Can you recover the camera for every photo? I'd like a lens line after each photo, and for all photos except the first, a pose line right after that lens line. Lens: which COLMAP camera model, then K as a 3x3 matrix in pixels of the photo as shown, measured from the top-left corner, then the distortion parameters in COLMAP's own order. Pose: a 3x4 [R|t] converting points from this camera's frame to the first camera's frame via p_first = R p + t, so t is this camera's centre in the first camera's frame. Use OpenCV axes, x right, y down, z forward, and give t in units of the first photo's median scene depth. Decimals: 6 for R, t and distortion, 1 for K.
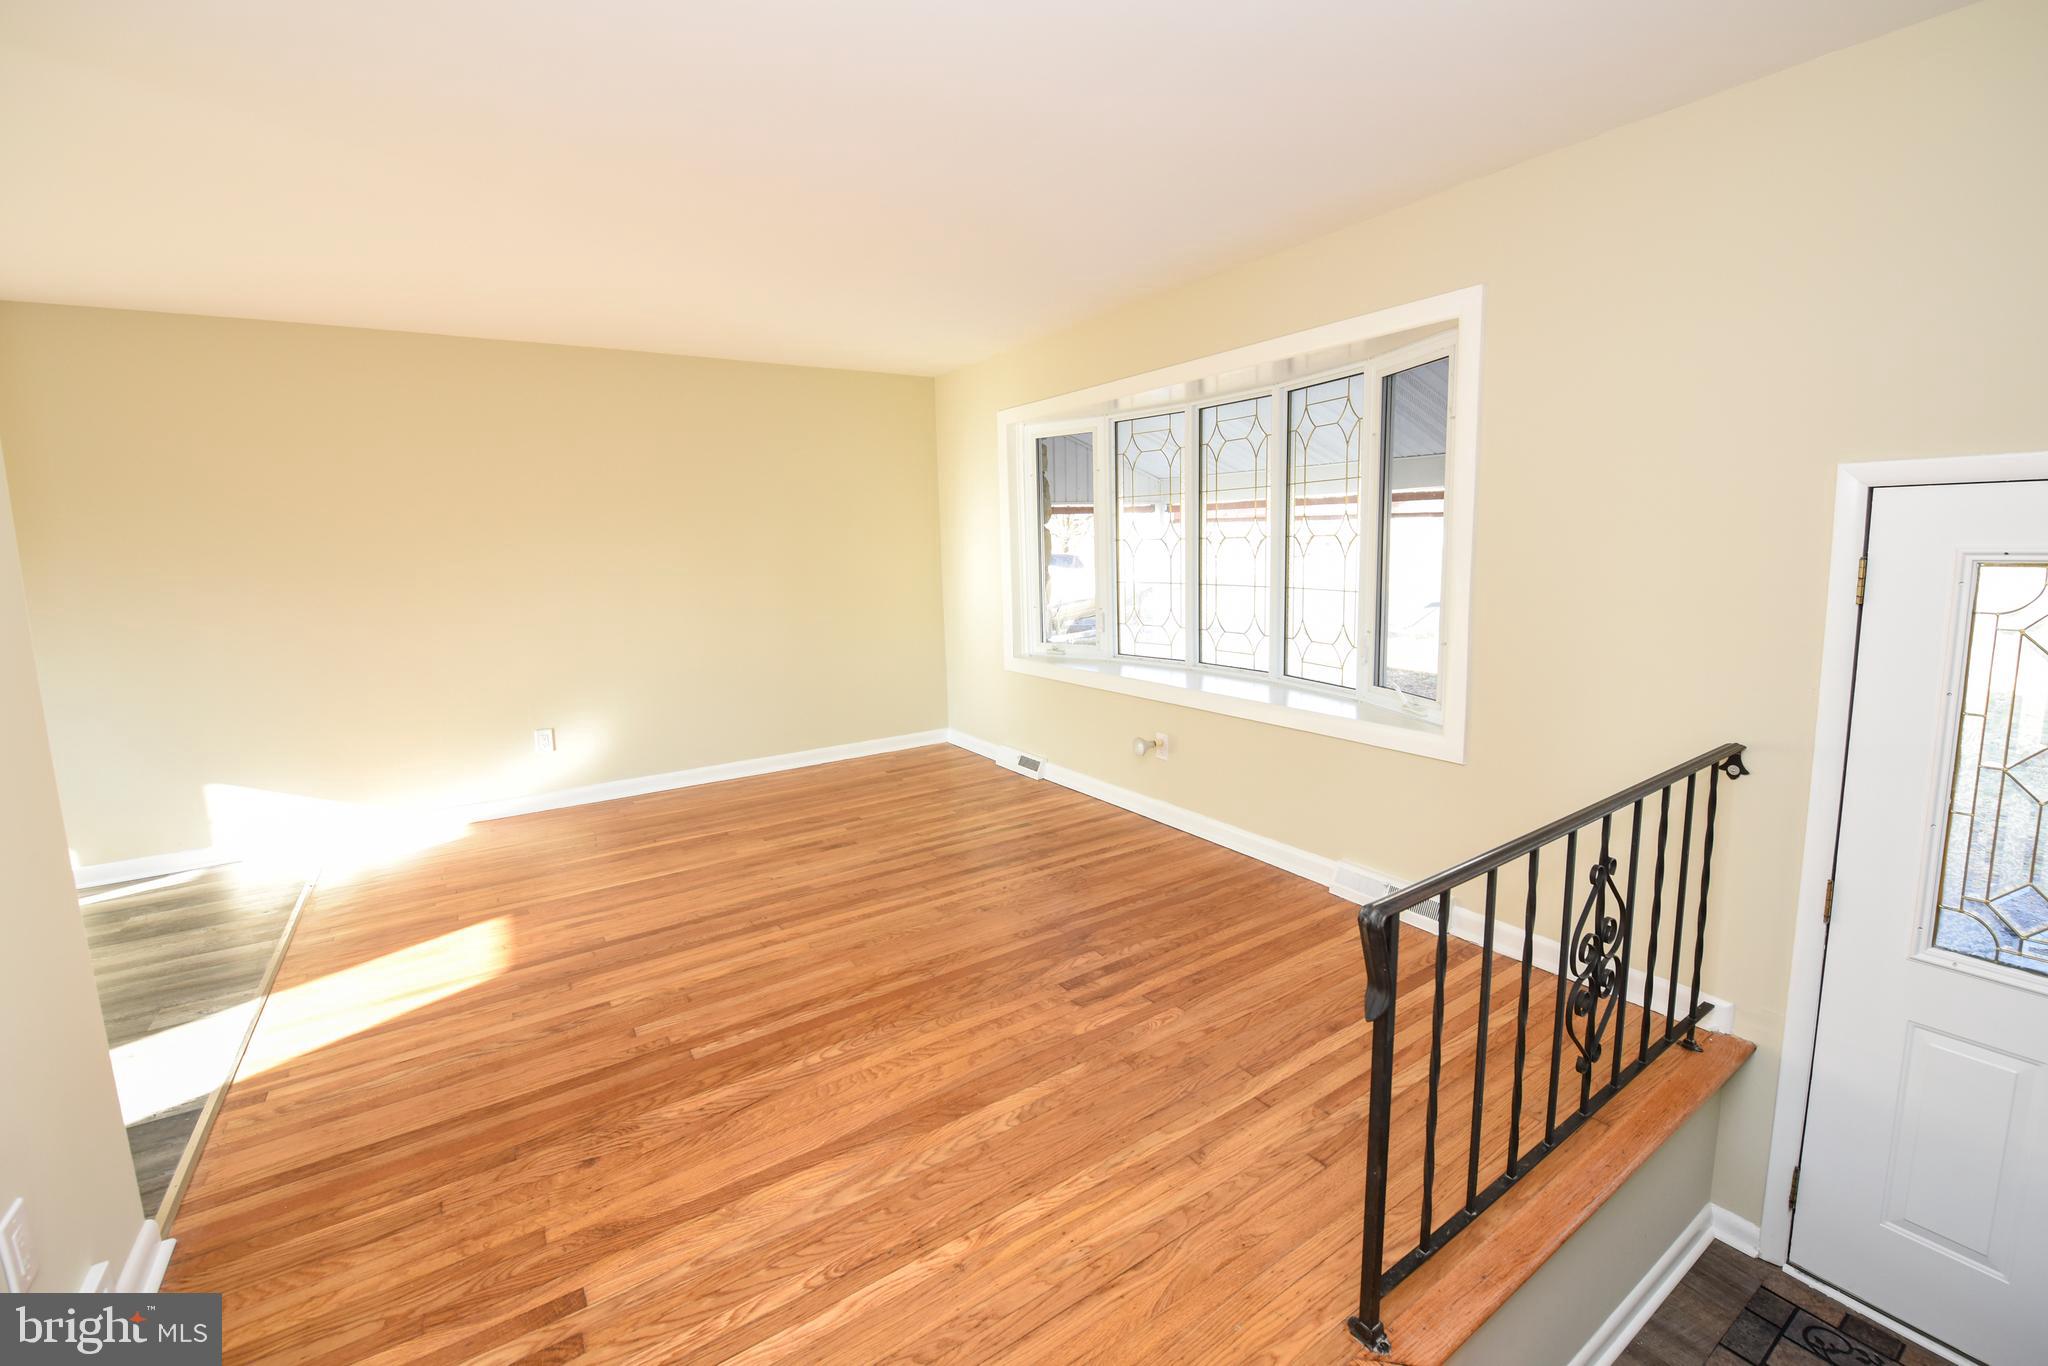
lens RADIAL K [[846.7, 0, 1038.3], [0, 846.7, 678.1], [0, 0, 1]] dist [-0.017113, -0.000850]
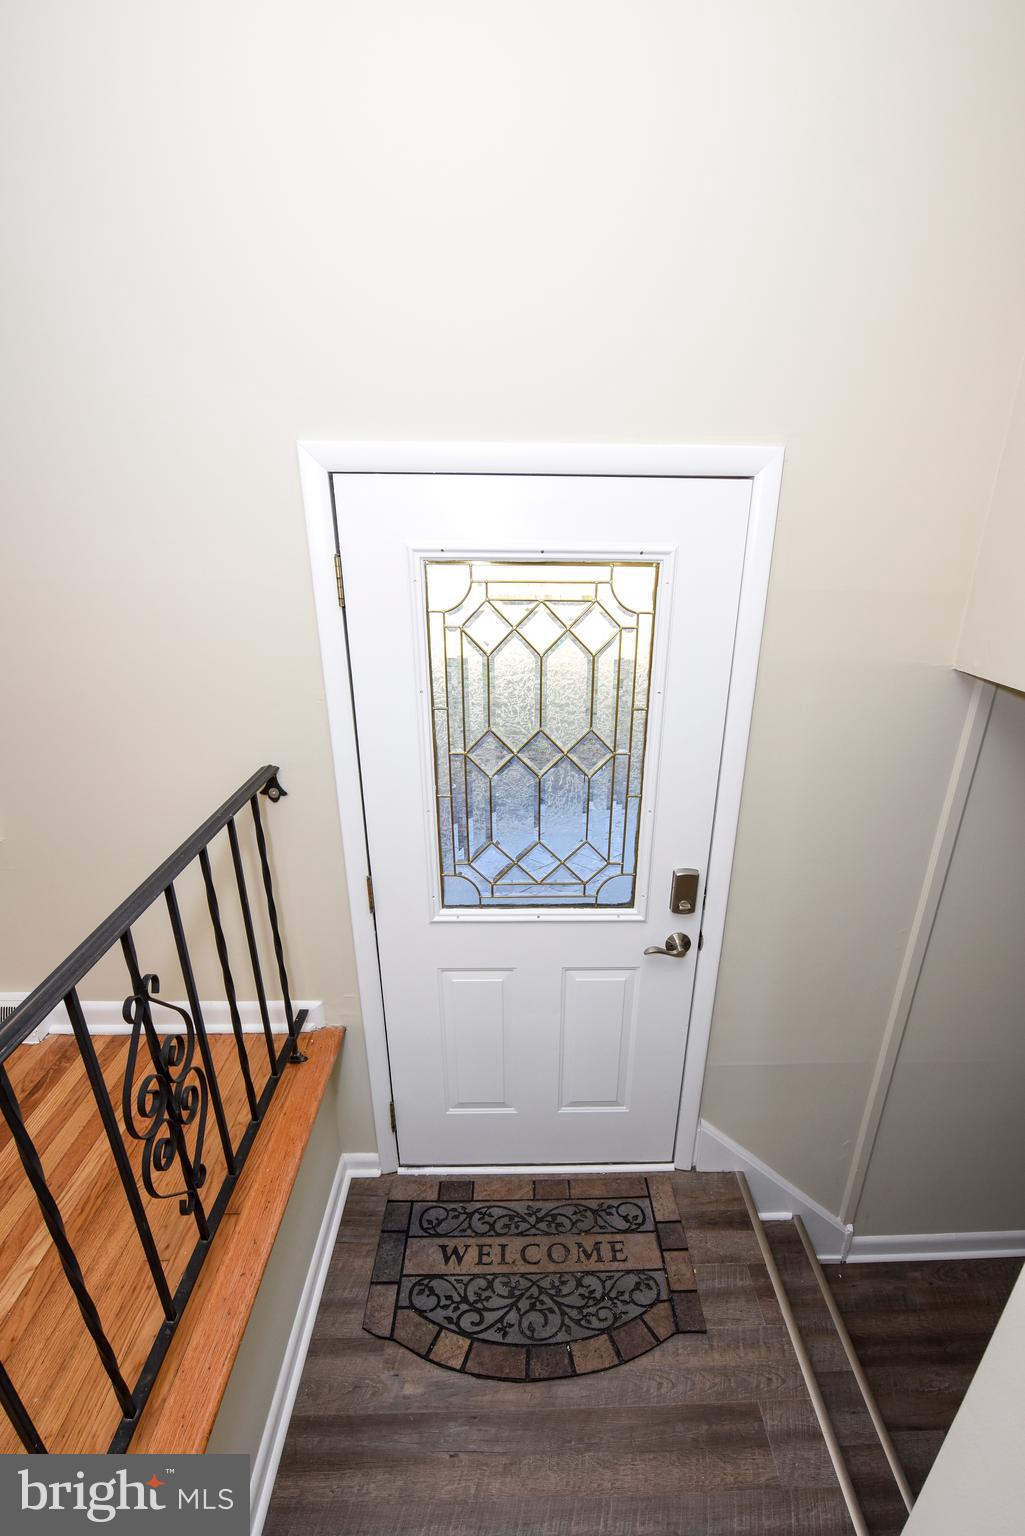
lens RADIAL K [[644.3, 0, 505.9], [0, 644.3, 810.3], [0, 0, 1]] dist [-0.022342, -0.000555]
pose [[0.546637, -0.289383, 0.785777, 0.421123], [0.105885, 0.954742, 0.277949, -0.048042], [-0.830648, -0.068735, 0.552539, 0.400196]]
